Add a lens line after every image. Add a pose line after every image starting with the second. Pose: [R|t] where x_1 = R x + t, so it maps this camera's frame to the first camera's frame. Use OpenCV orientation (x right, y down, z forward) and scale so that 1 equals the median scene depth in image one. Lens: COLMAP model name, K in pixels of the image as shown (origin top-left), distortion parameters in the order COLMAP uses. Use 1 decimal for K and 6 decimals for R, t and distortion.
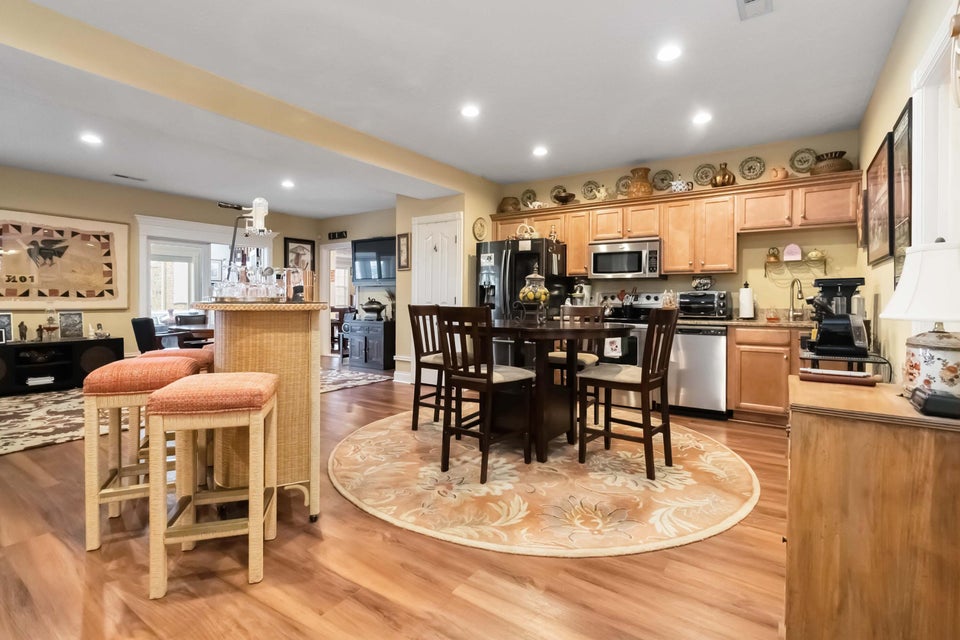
lens RADIAL K [[450.9, 0, 485.5], [0, 450.9, 300.6], [0, 0, 1]] dist [0.003034, 0.000341]
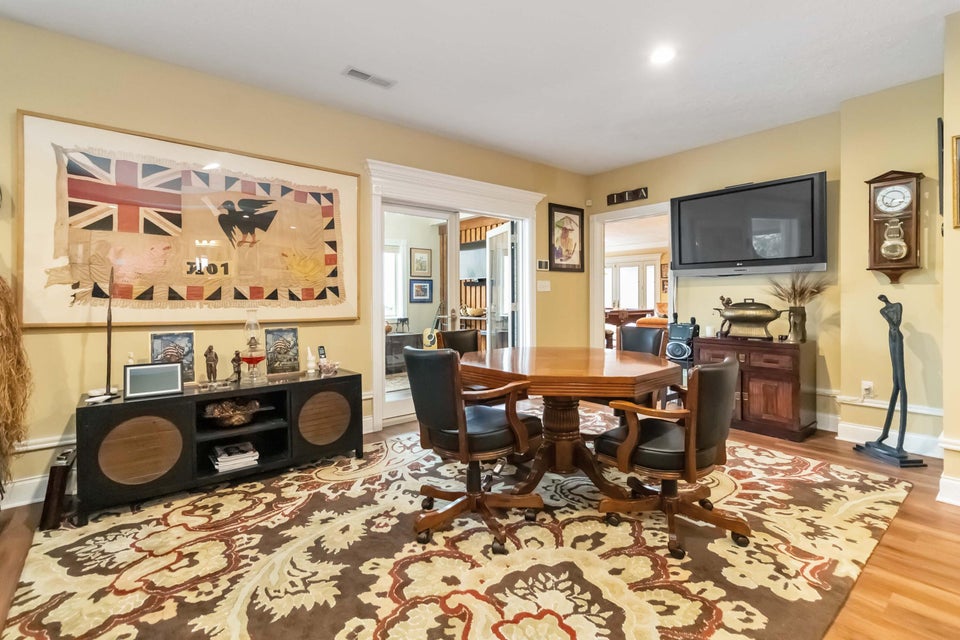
lens RADIAL K [[450.9, 0, 487.5], [0, 450.9, 296.4], [0, 0, 1]] dist [0.003034, 0.000341]
pose [[0.961110, -0.010391, -0.275969, -0.518868], [0.008214, 0.999925, -0.009044, -0.005276], [0.276042, 0.006425, 0.961124, 0.534581]]
